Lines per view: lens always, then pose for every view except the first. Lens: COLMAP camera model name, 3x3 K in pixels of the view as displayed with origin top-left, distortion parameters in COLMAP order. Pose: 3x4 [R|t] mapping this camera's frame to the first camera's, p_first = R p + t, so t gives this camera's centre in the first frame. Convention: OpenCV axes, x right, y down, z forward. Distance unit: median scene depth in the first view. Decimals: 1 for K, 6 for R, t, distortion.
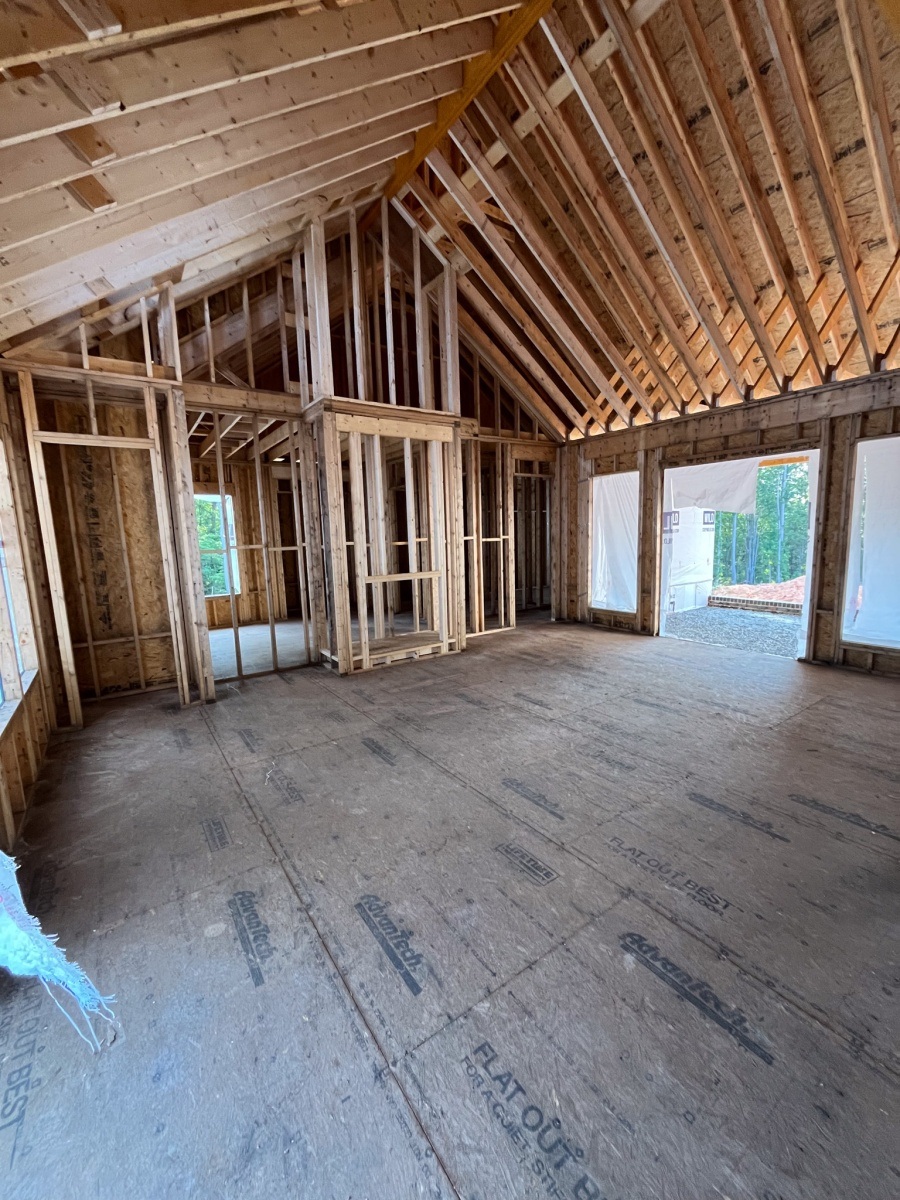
lens RADIAL K [[484.6, 0, 451.2], [0, 484.6, 599.9], [0, 0, 1]] dist [-0.000179, 0.000021]
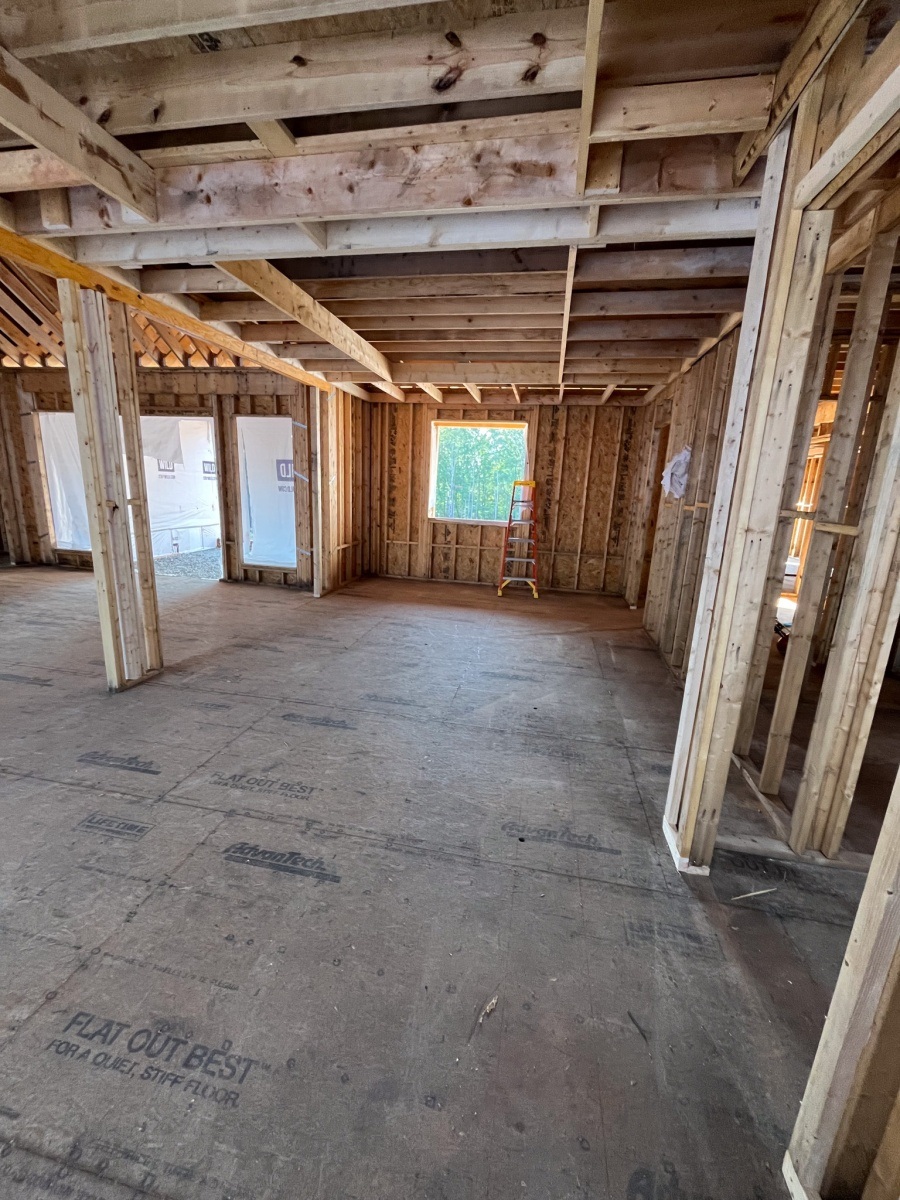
lens RADIAL K [[484.6, 0, 449.1], [0, 484.6, 599.1], [0, 0, 1]] dist [-0.000179, 0.000021]
pose [[0.720977, -0.097519, 0.686063, 0.236452], [0.030402, 0.993546, 0.109276, 0.045571], [-0.692292, -0.057928, 0.719289, -0.357625]]
